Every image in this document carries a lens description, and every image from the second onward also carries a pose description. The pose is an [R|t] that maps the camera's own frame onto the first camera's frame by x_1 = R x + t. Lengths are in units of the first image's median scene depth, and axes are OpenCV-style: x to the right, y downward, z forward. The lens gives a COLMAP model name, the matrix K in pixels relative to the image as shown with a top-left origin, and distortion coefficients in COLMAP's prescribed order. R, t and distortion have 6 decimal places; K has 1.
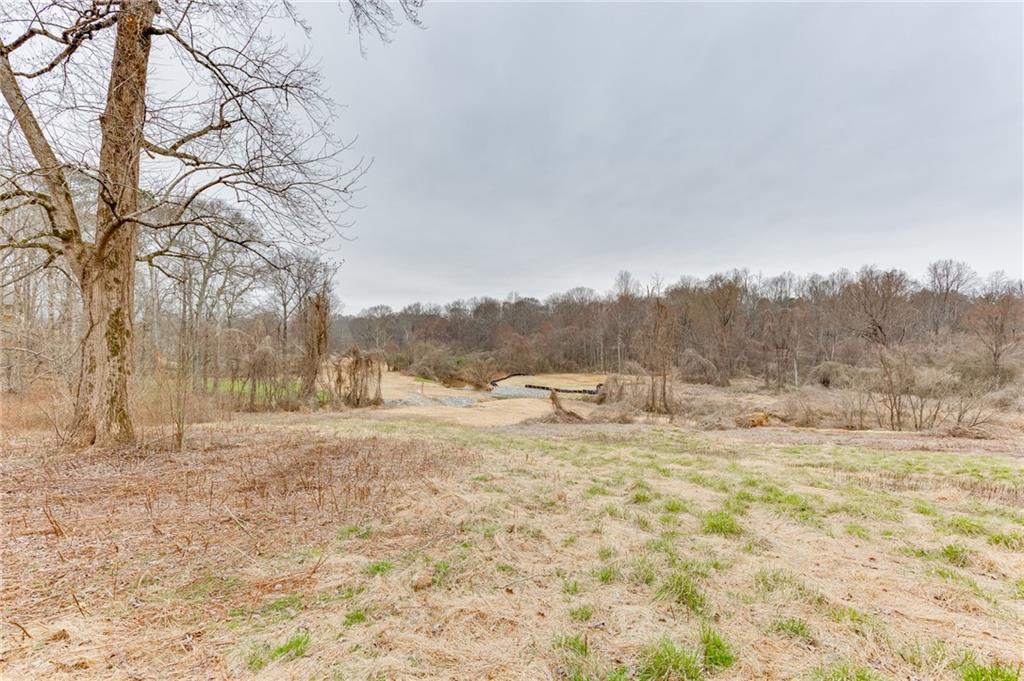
lens RADIAL K [[453.8, 0, 511.4], [0, 453.8, 339.0], [0, 0, 1]] dist [0.000031, -0.001997]
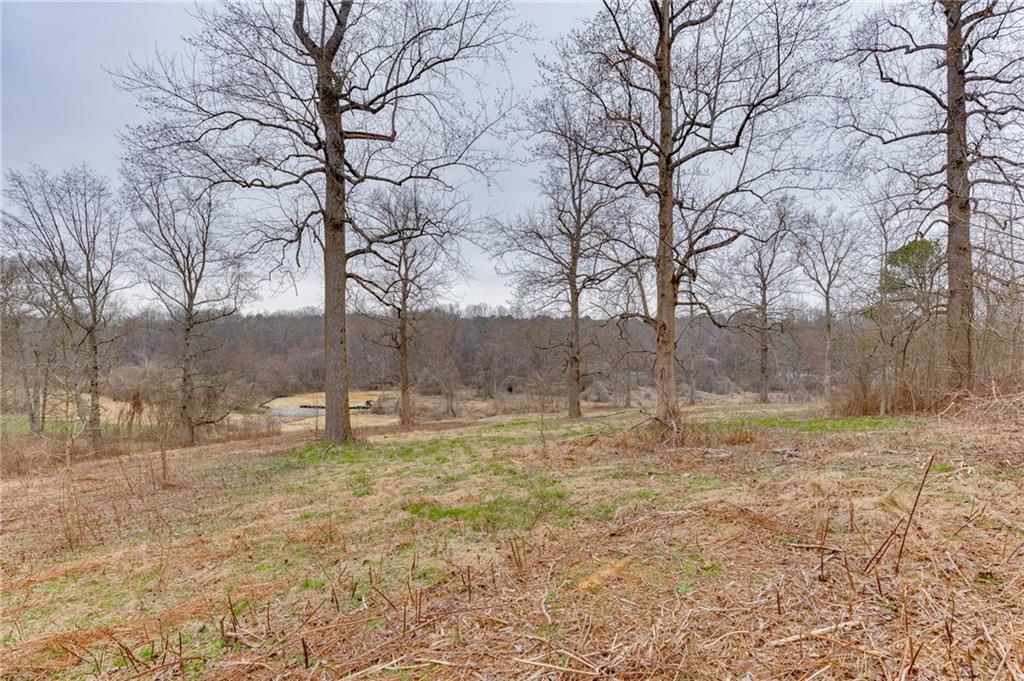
lens RADIAL K [[515.6, 0, 513.7], [0, 515.6, 343.2], [0, 0, 1]] dist [-0.023136, -0.000398]
pose [[0.805453, -0.001173, 0.592658, -0.334842], [0.000978, 0.999999, 0.000649, -0.064230], [-0.592658, 0.000057, 0.805454, -0.416032]]
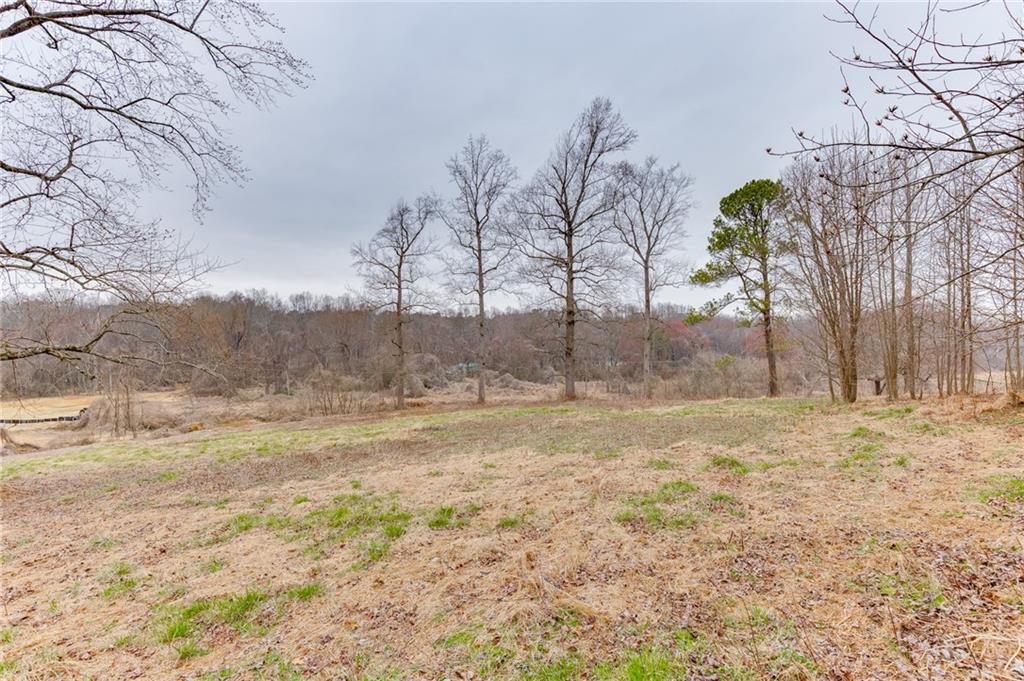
lens RADIAL K [[453.8, 0, 512.4], [0, 453.8, 340.2], [0, 0, 1]] dist [0.000031, -0.001997]
pose [[0.606693, -0.003420, 0.794929, -0.011432], [0.004347, 0.999990, 0.000984, -0.038165], [-0.794925, 0.002859, 0.606701, -0.268265]]
